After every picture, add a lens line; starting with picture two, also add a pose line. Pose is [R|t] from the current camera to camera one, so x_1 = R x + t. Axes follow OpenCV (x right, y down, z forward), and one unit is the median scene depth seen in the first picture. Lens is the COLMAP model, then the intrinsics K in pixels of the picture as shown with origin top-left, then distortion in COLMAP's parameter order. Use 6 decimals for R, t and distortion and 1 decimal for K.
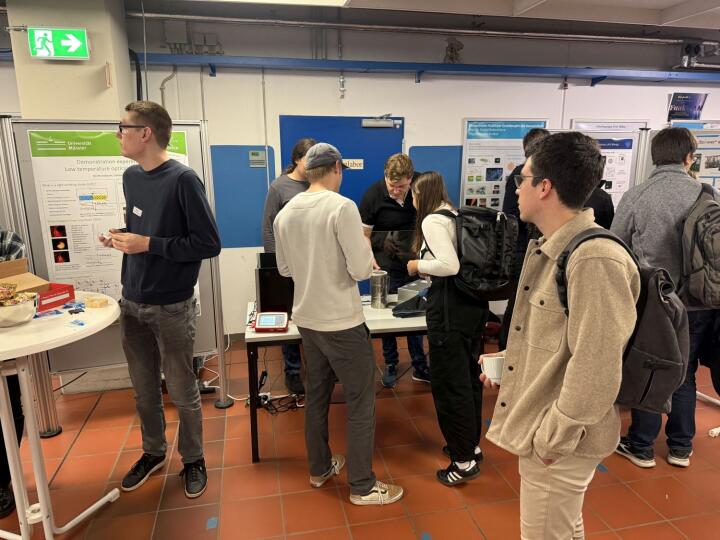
lens RADIAL K [[516.8, 0, 357.8], [0, 516.8, 276.0], [0, 0, 1]] dist [0.016048, -0.026486]
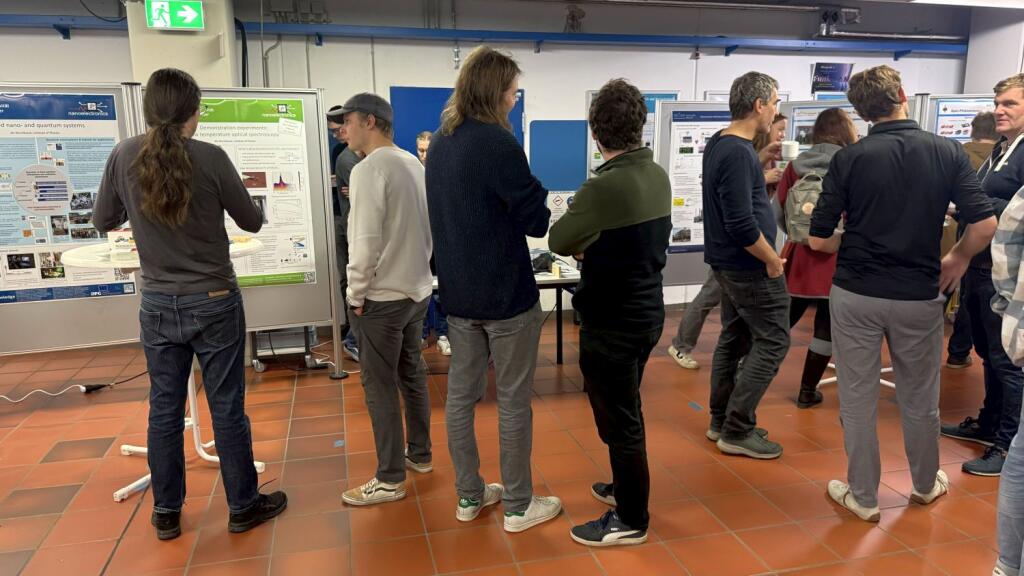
lens RADIAL K [[727.2, 0, 517.9], [0, 727.2, 299.0], [0, 0, 1]] dist [0.022213, -0.035511]
pose [[0.999149, -0.013285, 0.039061, 0.022595], [0.014459, 0.999447, -0.029935, 0.111201], [-0.038642, 0.030474, 0.998788, -0.301359]]
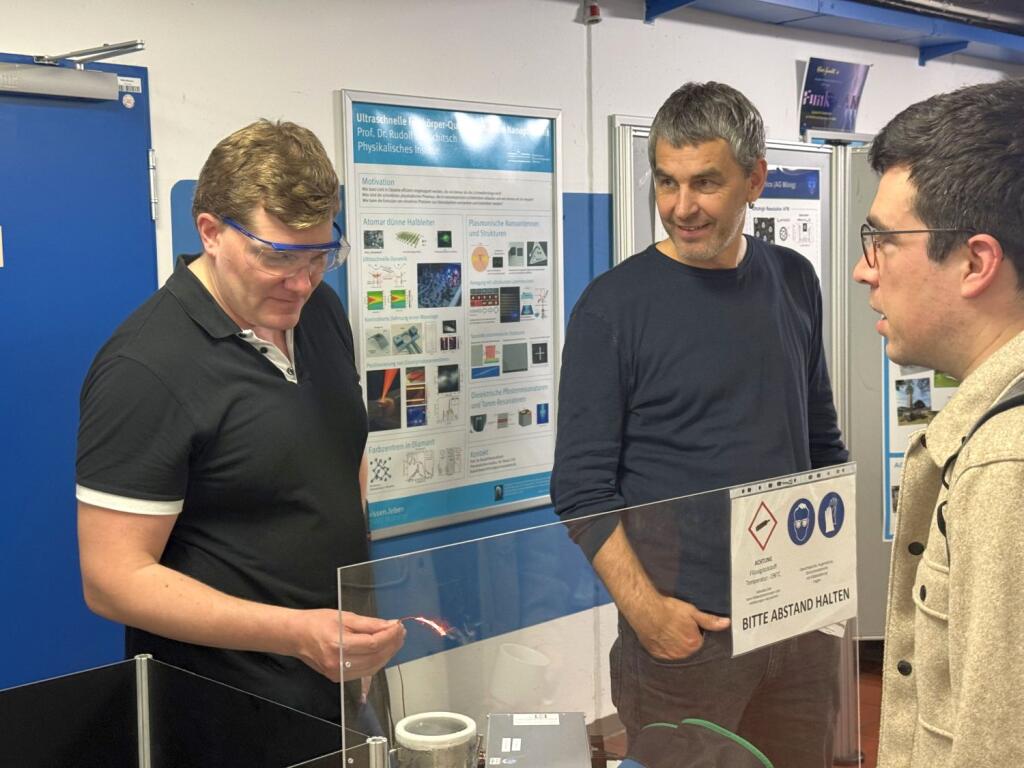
lens RADIAL K [[1429.0, 0, 495.2], [0, 1429.0, 364.0], [0, 0, 1]] dist [0.106716, 0.000000]
pose [[0.832035, -0.052446, 0.552238, -0.169118], [0.140473, 0.982993, -0.118291, -0.055289], [-0.536642, 0.175997, 0.825252, 0.344442]]
